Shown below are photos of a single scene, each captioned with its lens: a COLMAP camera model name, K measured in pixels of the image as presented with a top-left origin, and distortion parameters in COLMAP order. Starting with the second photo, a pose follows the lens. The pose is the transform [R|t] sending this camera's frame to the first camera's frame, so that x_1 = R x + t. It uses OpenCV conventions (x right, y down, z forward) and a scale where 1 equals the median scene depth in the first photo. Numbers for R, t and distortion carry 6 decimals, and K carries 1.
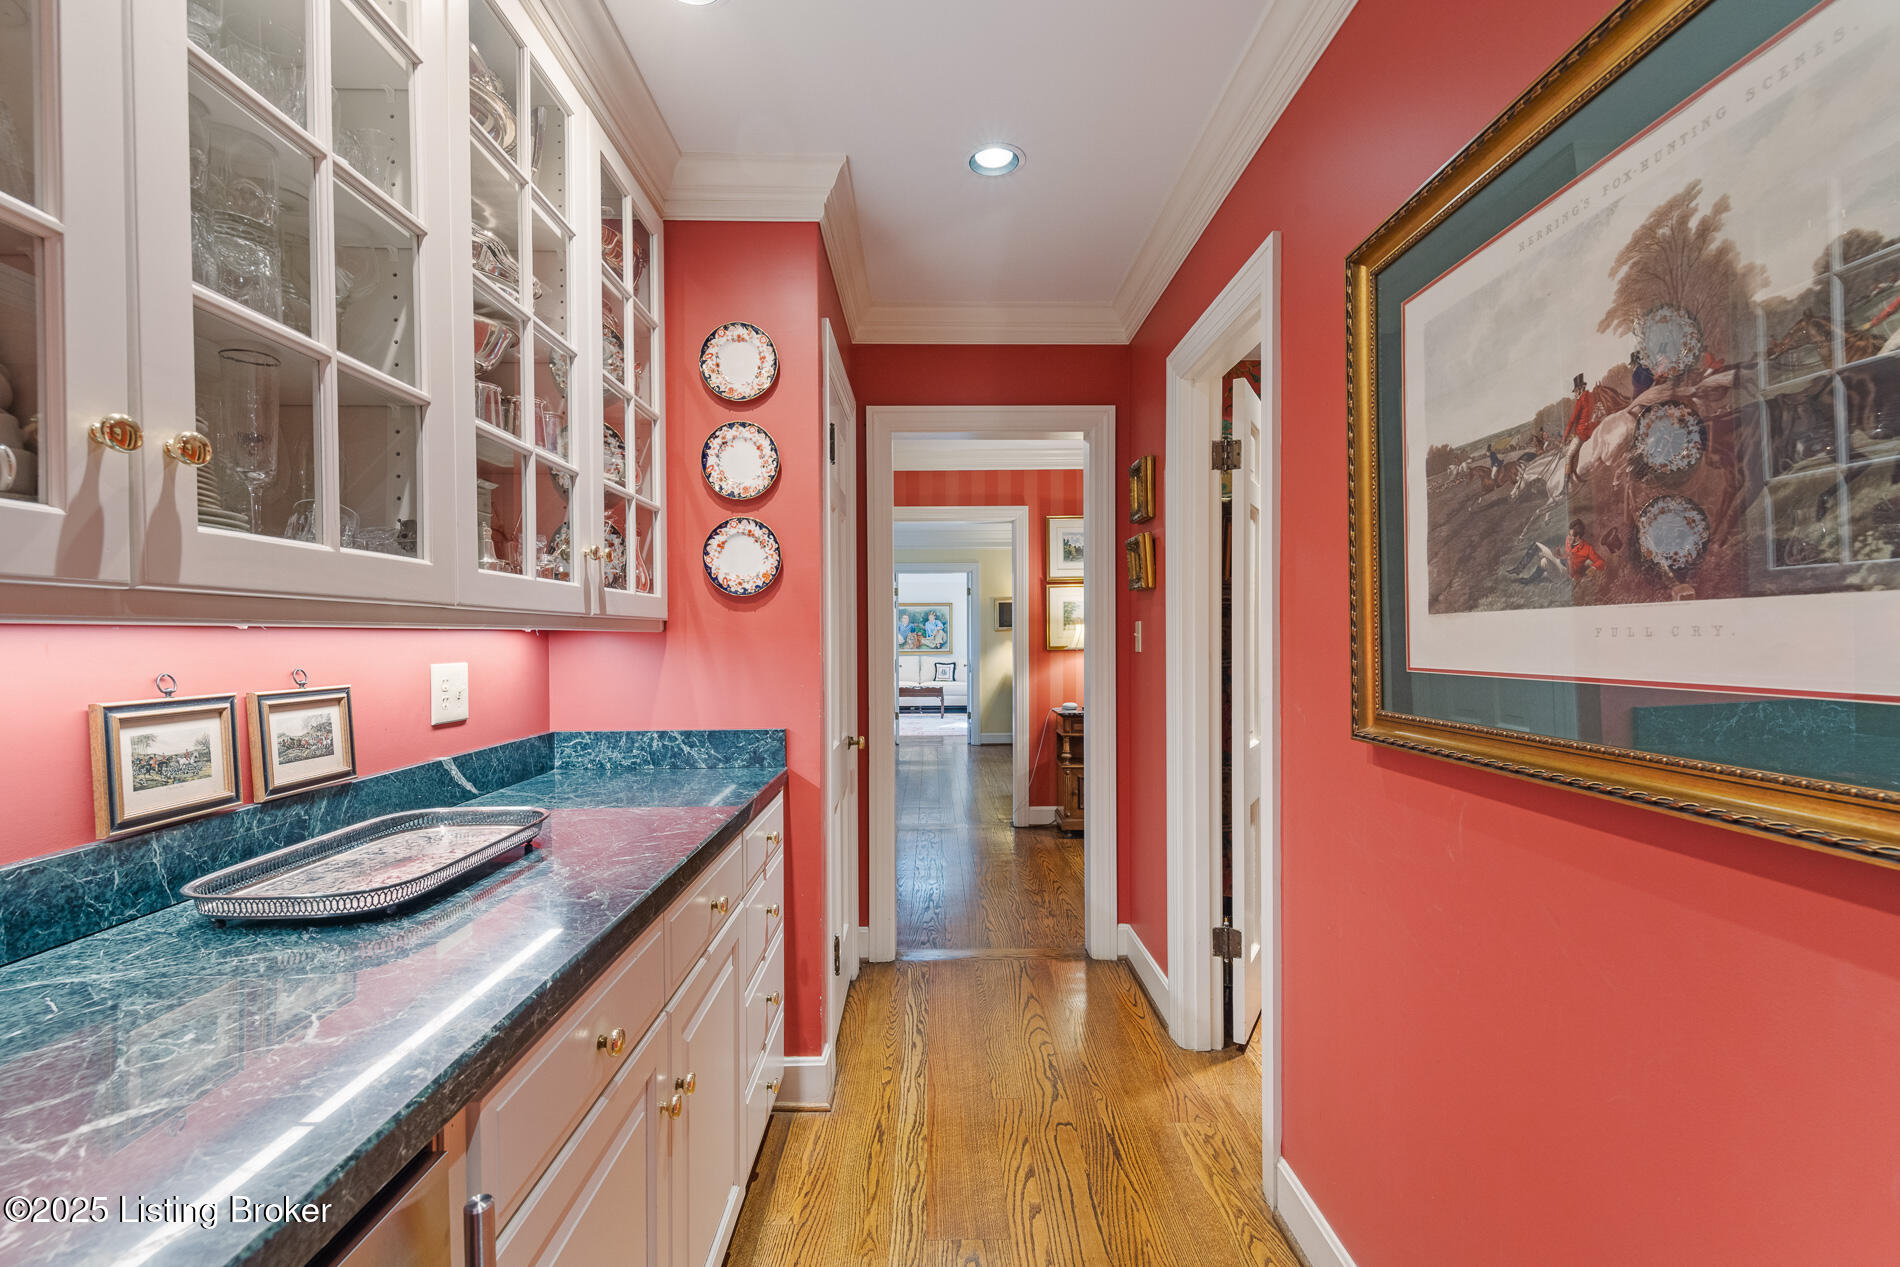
lens RADIAL K [[831.0, 0, 951.4], [0, 831.0, 639.0], [0, 0, 1]] dist [-0.009540, -0.003780]
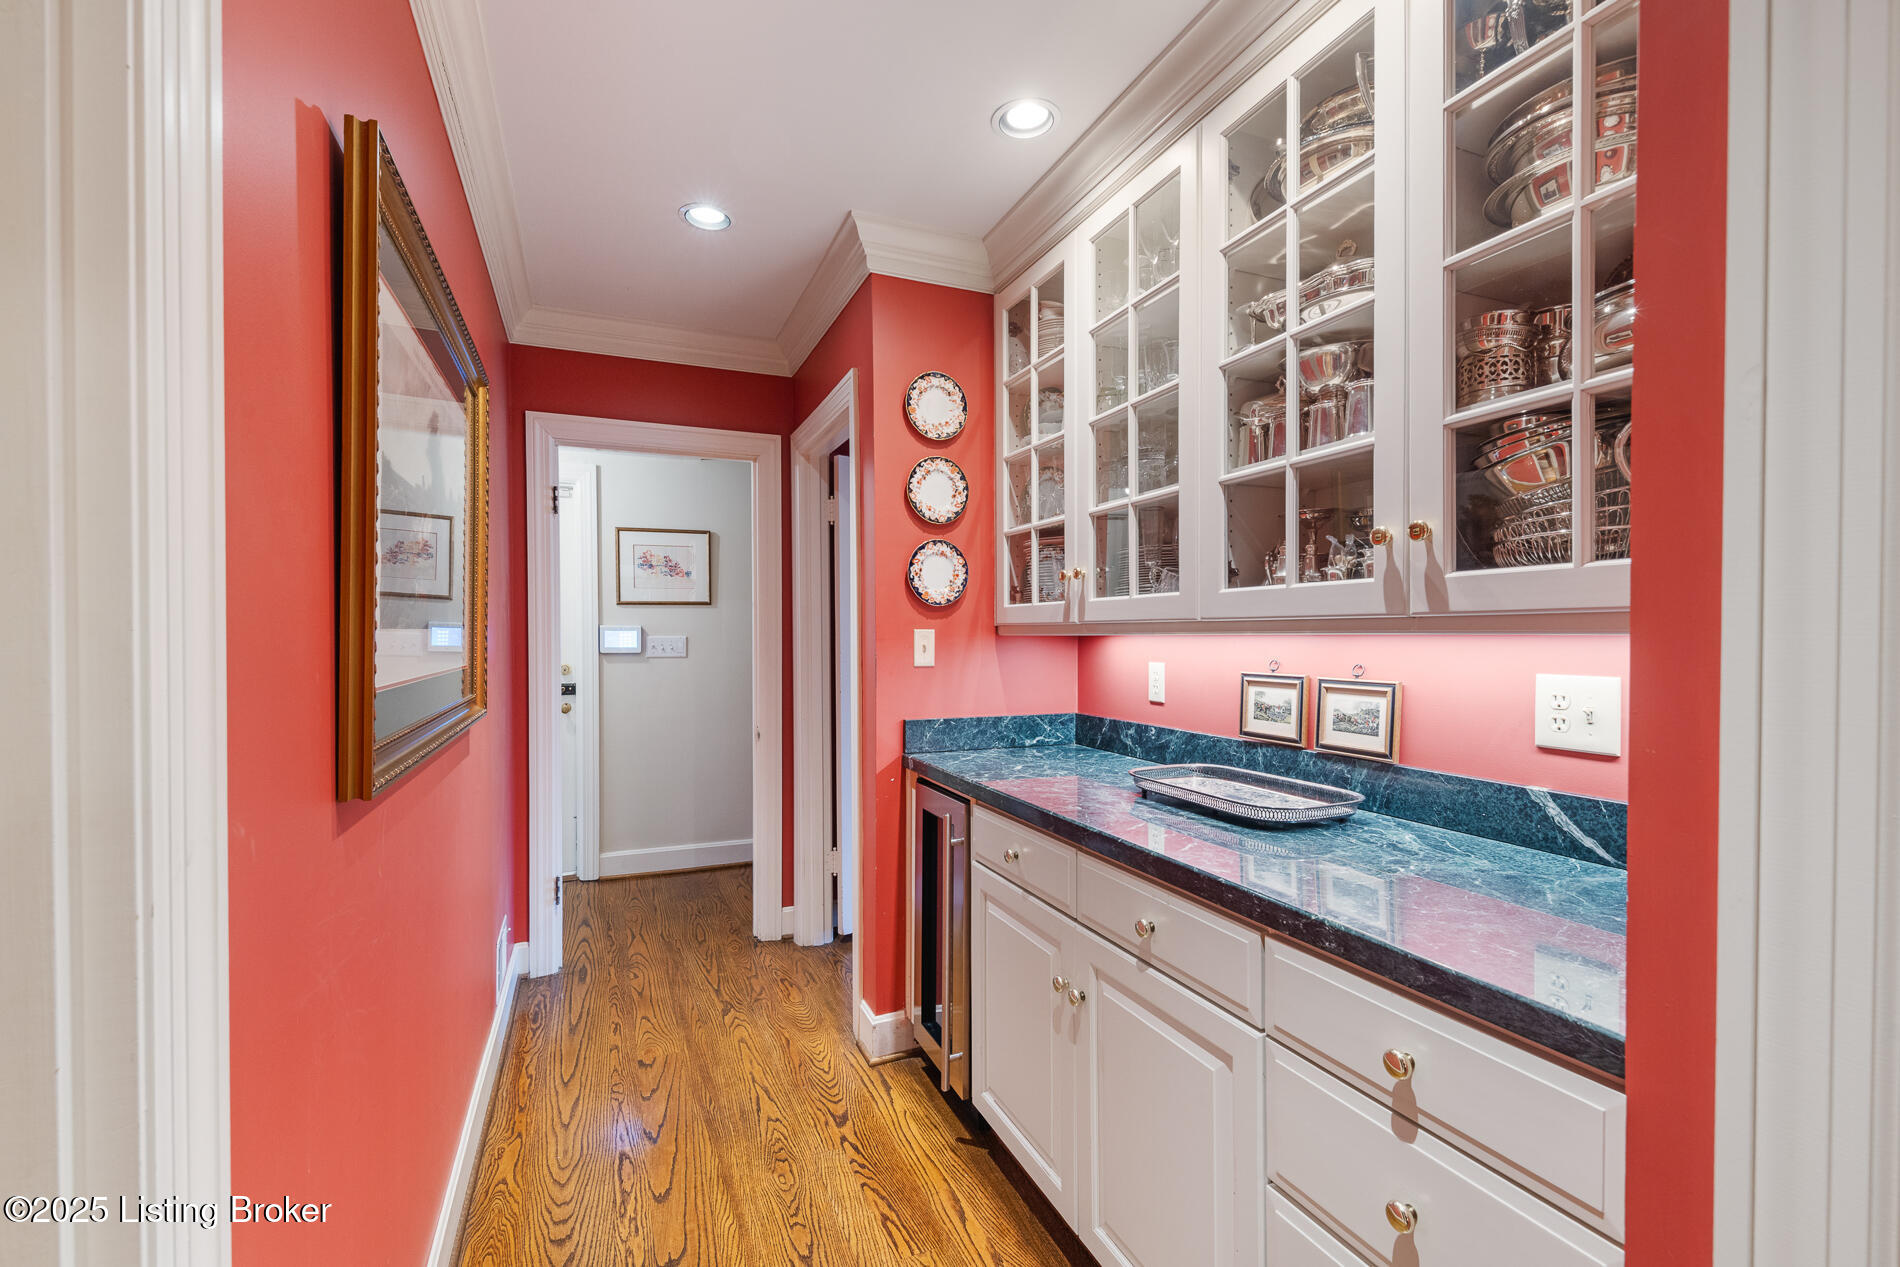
lens RADIAL K [[831.0, 0, 952.8], [0, 831.0, 639.6], [0, 0, 1]] dist [-0.009540, -0.003780]
pose [[-0.929925, 0.014998, -0.367443, 0.293505], [0.010800, 0.999851, 0.013478, -0.027251], [0.367590, 0.008565, -0.929949, 2.002406]]
